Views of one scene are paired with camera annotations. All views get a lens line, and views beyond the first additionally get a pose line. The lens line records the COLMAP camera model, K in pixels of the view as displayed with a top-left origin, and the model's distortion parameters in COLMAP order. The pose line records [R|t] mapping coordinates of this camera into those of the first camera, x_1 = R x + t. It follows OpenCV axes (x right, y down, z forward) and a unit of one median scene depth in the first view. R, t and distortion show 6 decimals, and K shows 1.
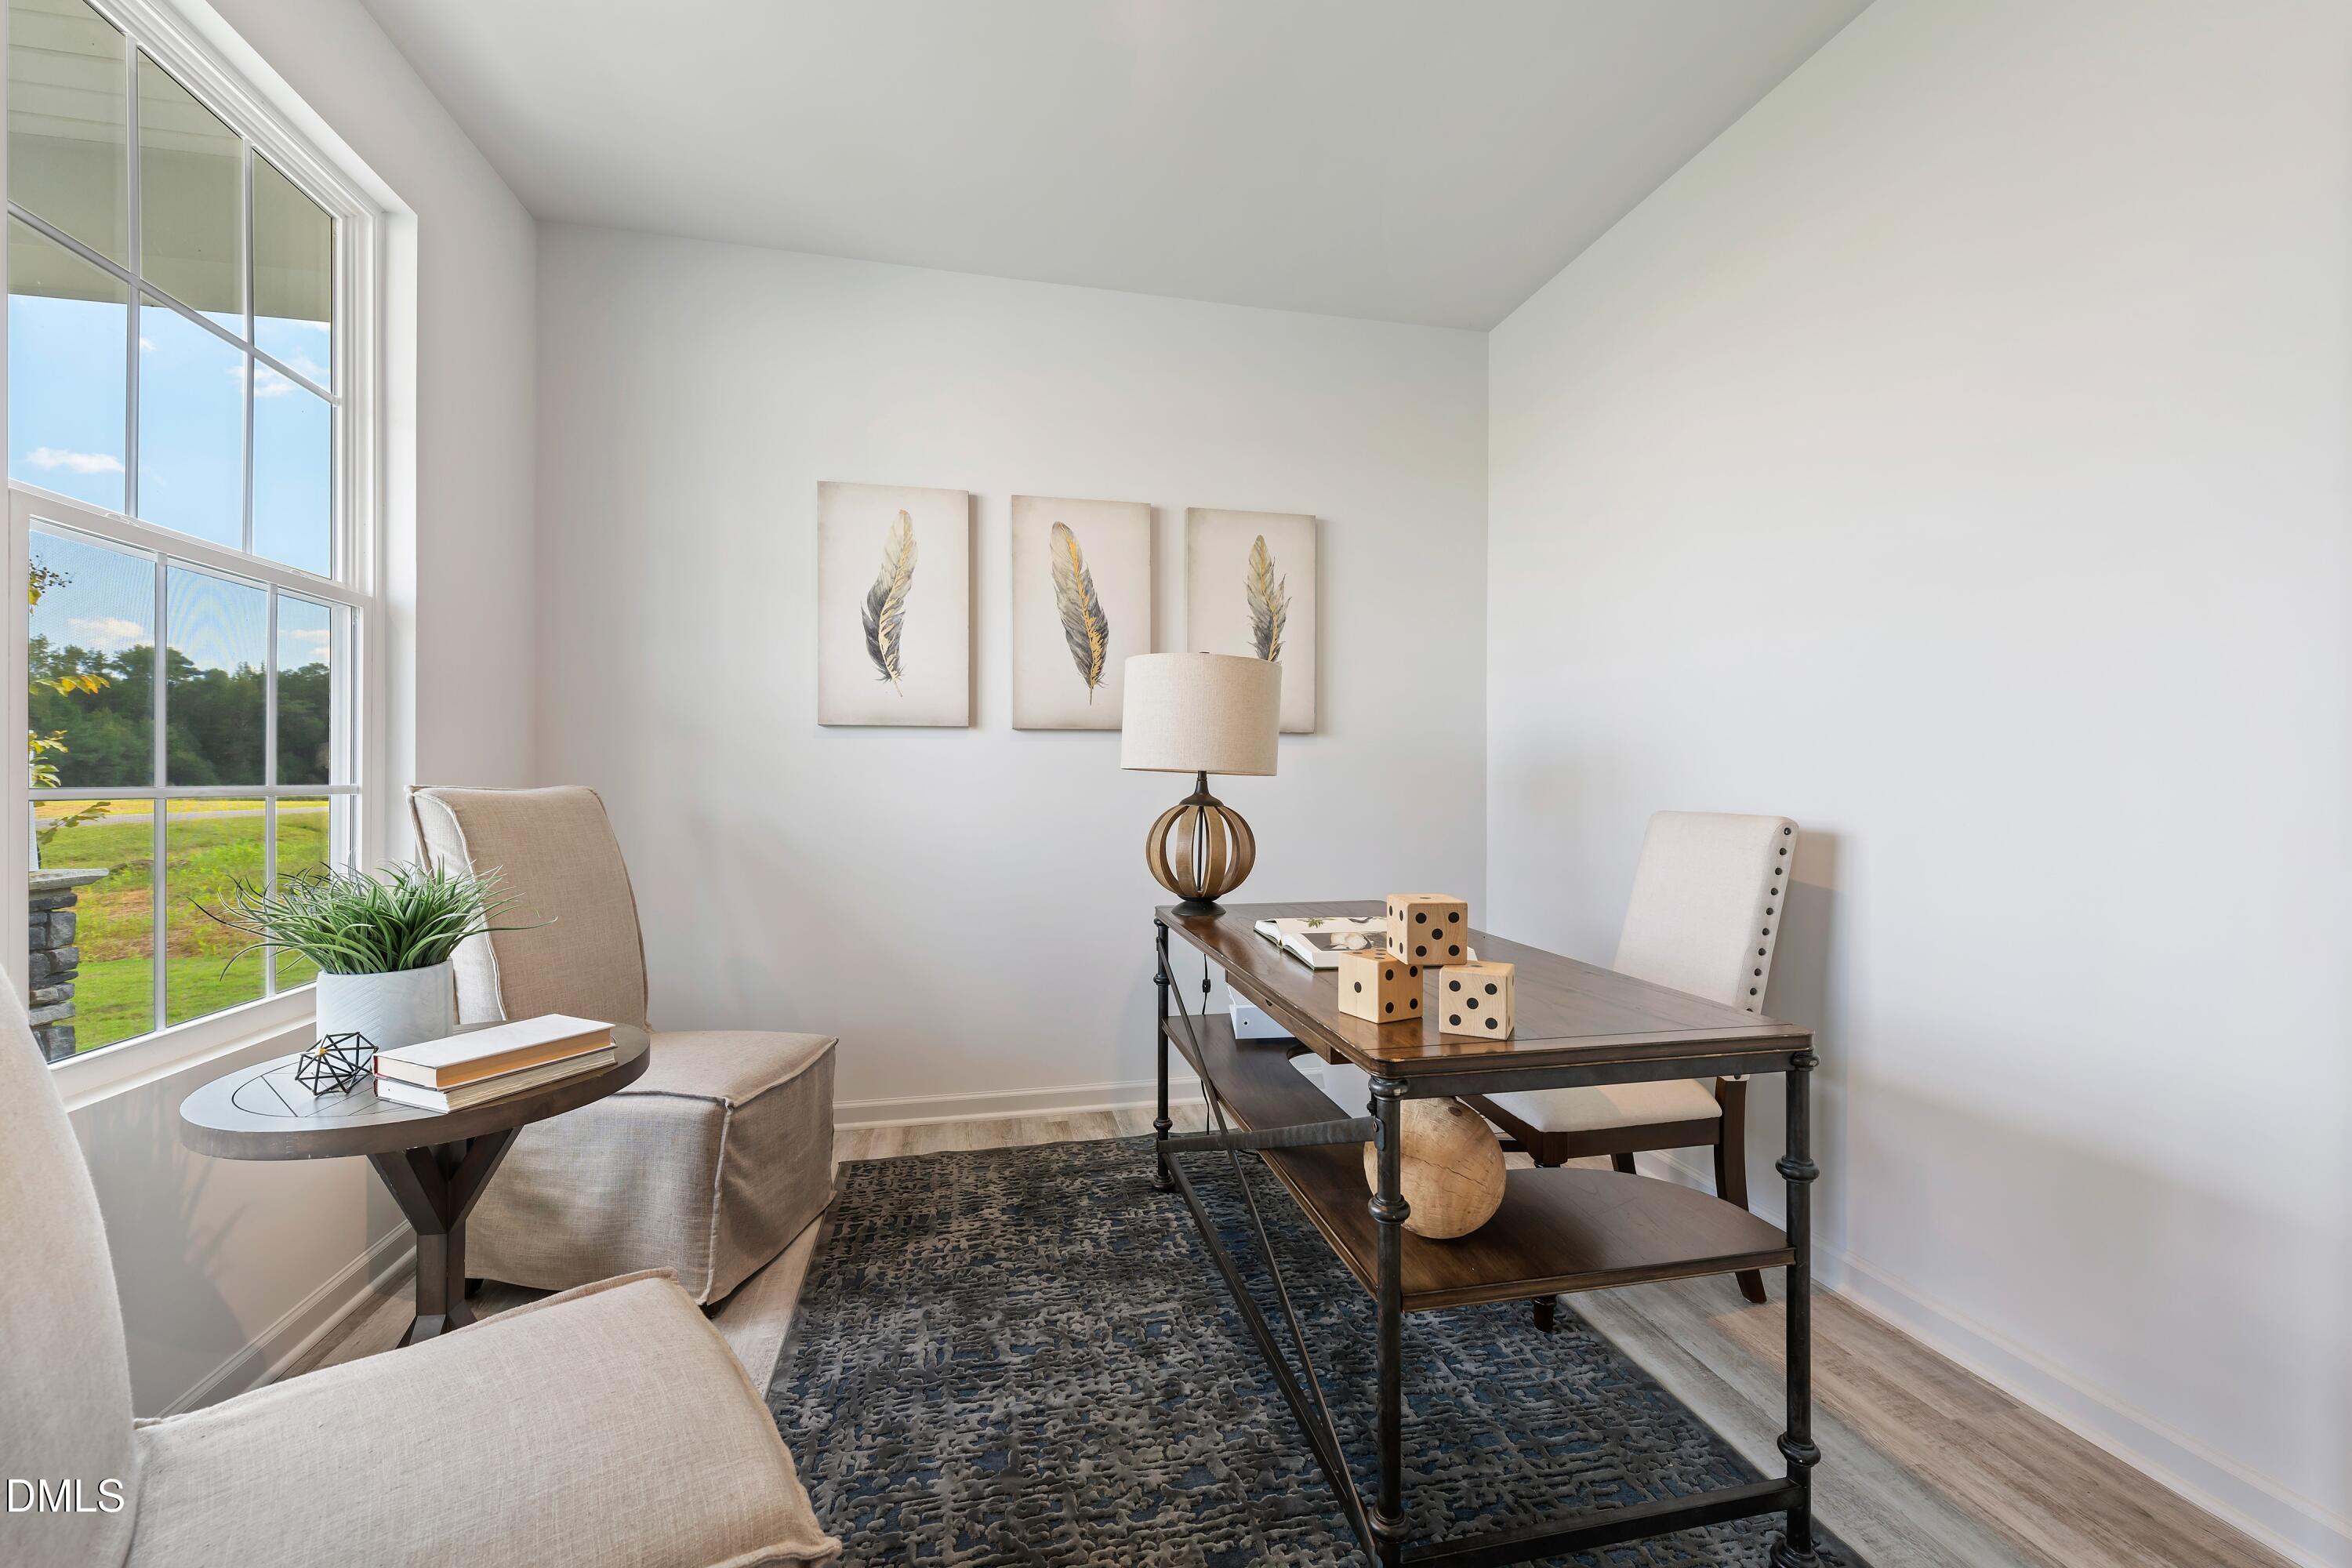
lens RADIAL K [[932.5, 0, 1194.8], [0, 932.5, 784.0], [0, 0, 1]] dist [0.000986, -0.000731]
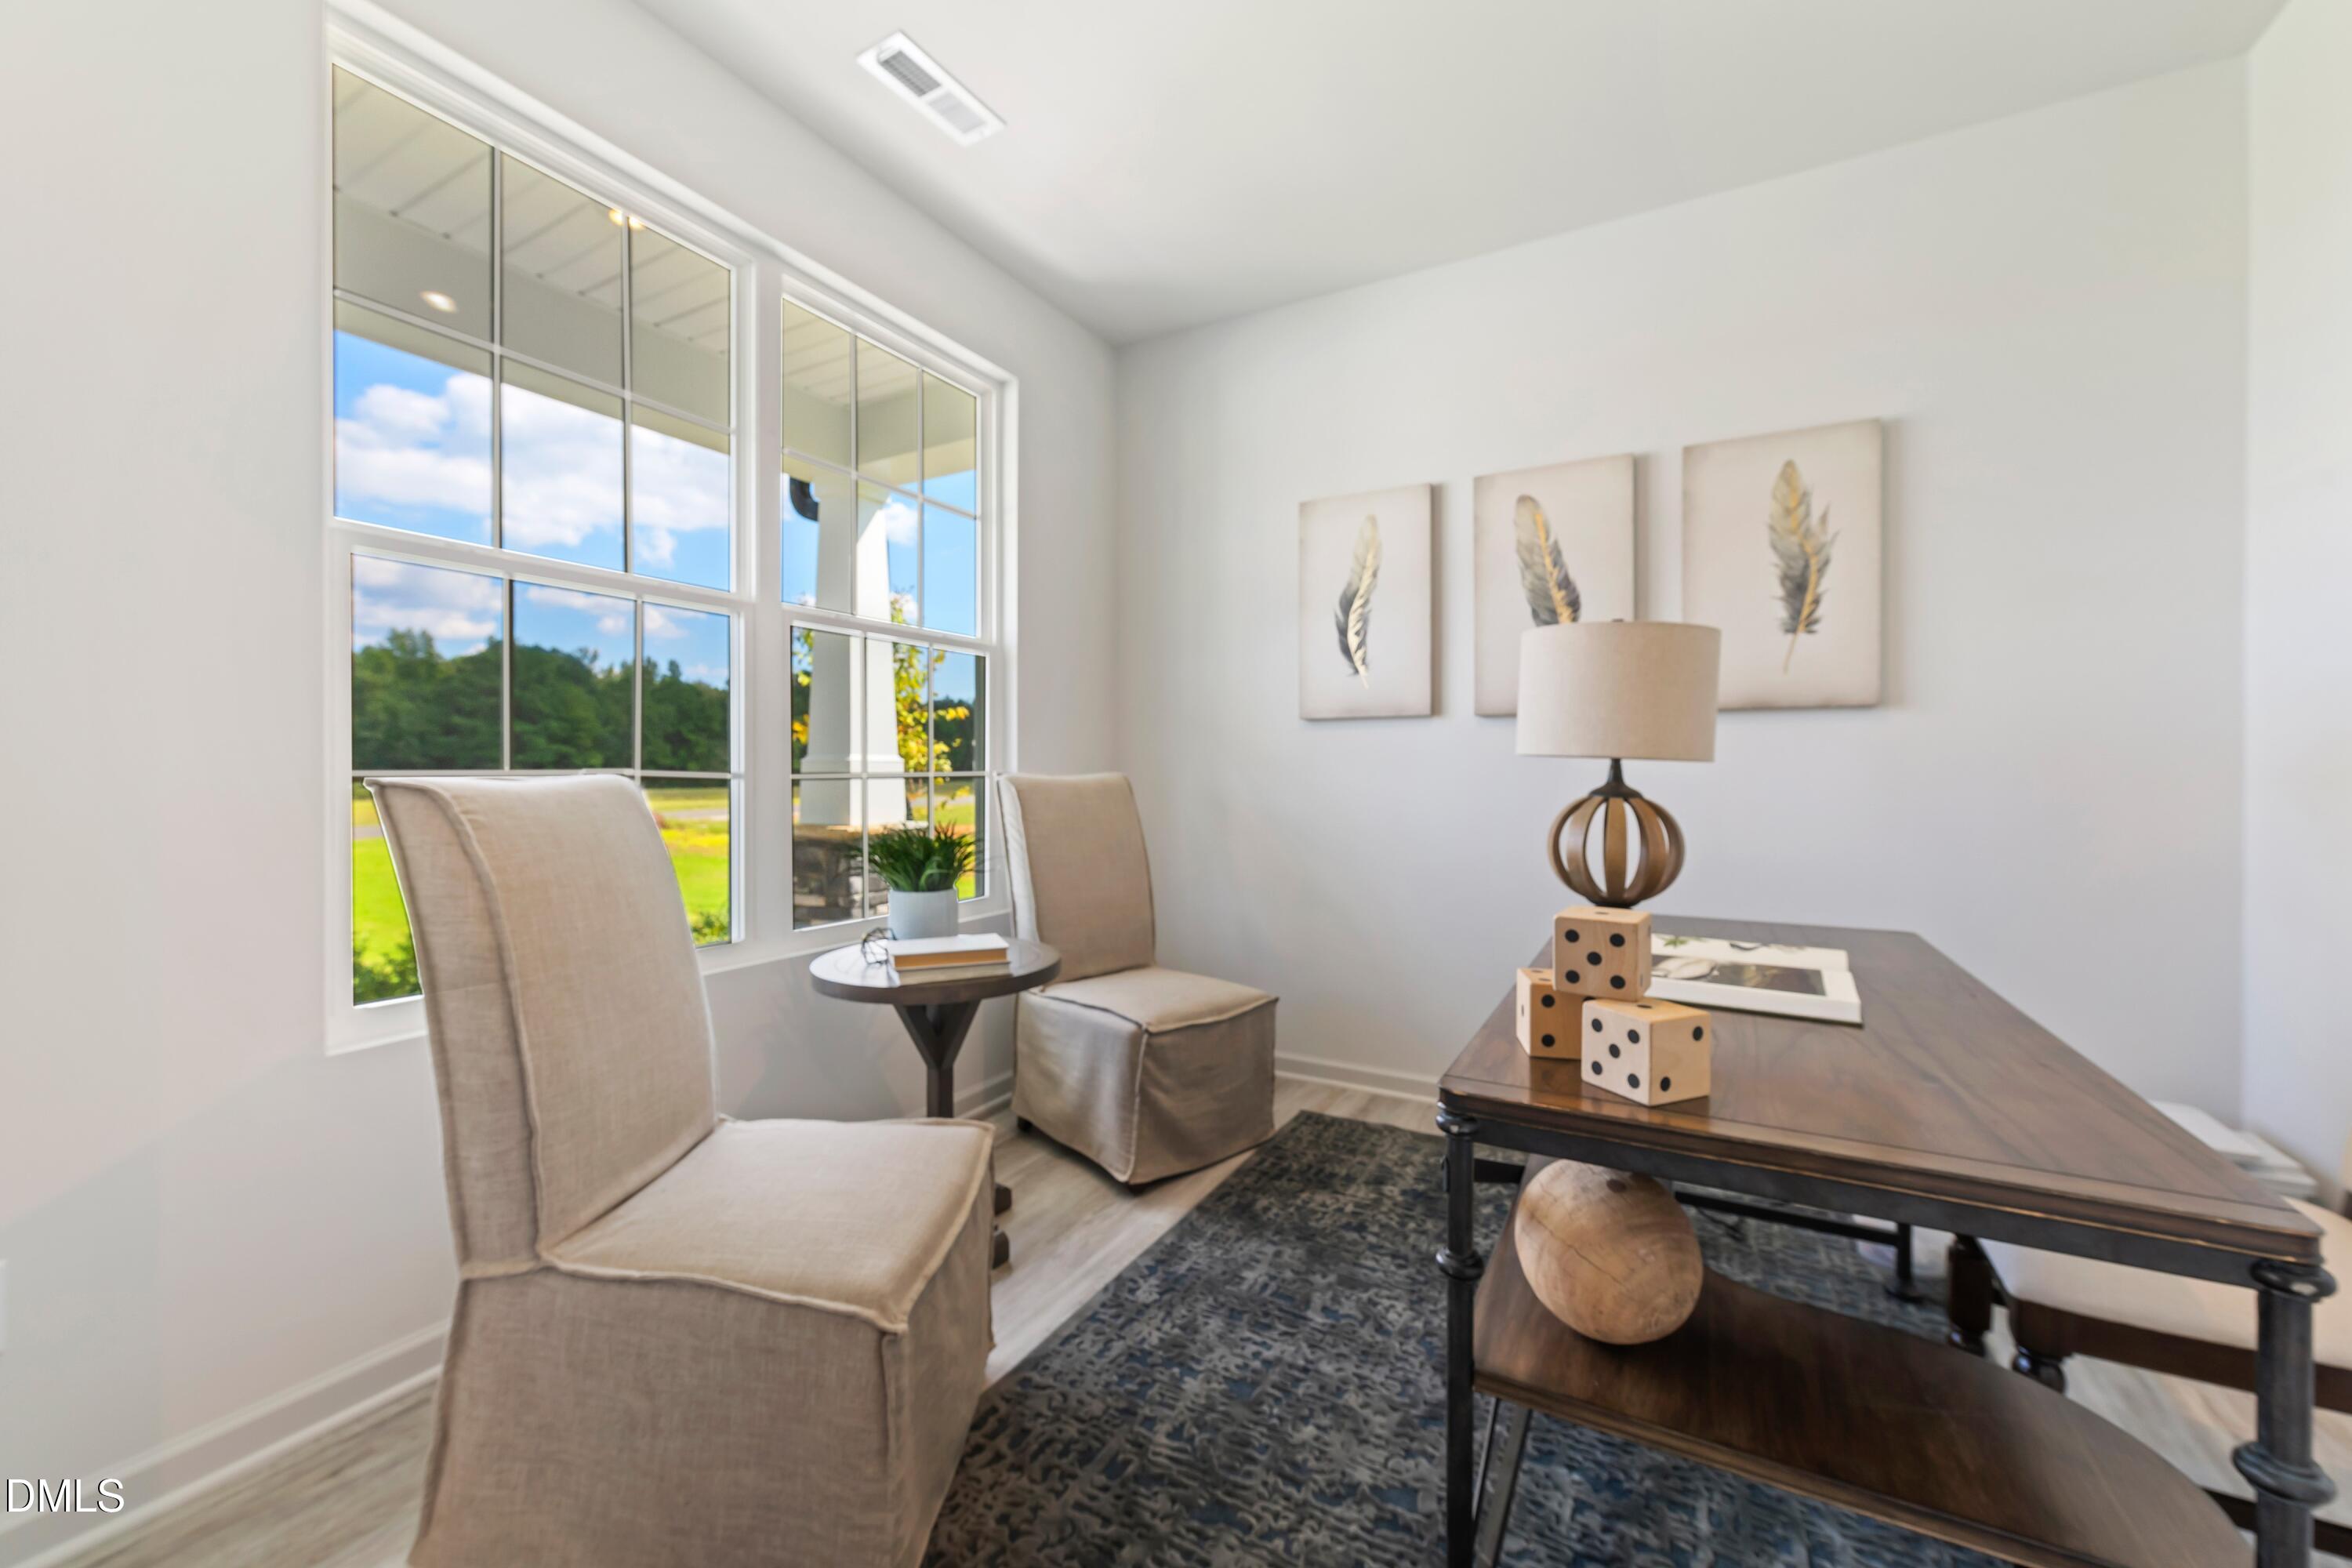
lens RADIAL K [[932.5, 0, 1197.6], [0, 932.5, 771.5], [0, 0, 1]] dist [0.000986, -0.000731]
pose [[0.746141, 0.001719, -0.665786, 0.378912], [-0.001015, 0.999998, 0.001444, -0.002045], [0.665787, -0.000402, 0.746142, 0.116266]]
